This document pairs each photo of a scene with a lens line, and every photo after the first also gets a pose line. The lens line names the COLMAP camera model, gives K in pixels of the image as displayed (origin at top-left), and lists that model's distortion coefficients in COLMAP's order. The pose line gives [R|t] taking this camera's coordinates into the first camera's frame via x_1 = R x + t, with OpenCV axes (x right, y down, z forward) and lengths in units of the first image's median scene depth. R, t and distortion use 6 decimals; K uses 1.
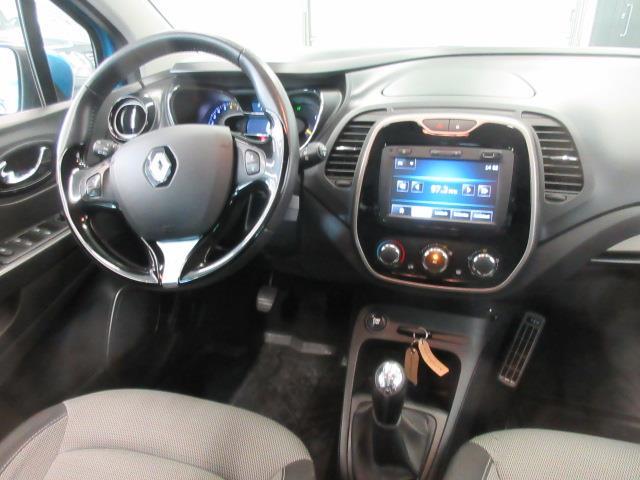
lens RADIAL K [[481.4, 0, 320.0], [0, 481.4, 240.0], [0, 0, 1]] dist [0.003348, -0.000377]
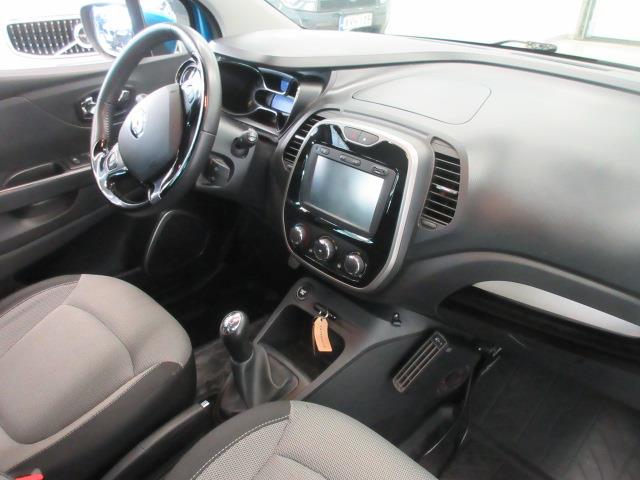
lens RADIAL K [[510.9, 0, 319.3], [0, 510.9, 253.9], [0, 0, 1]] dist [0.004905, -0.000171]
pose [[0.882938, 0.283545, -0.374196, 0.689700], [-0.247517, 0.958394, 0.142187, -0.119990], [0.398943, -0.032922, 0.916384, -0.117604]]
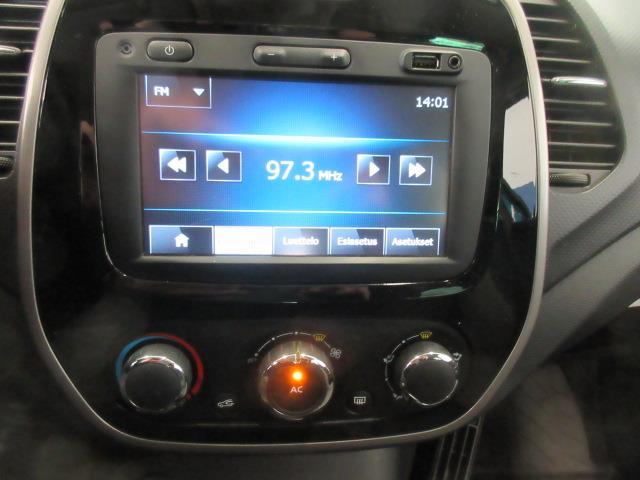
lens RADIAL K [[481.4, 0, 320.0], [0, 481.4, 240.0], [0, 0, 1]] dist [0.003348, -0.000377]
pose [[0.909510, -0.097761, 0.404022, 0.127789], [0.082189, 0.995056, 0.055755, -0.074646], [-0.407475, -0.017503, 0.913048, 0.689100]]
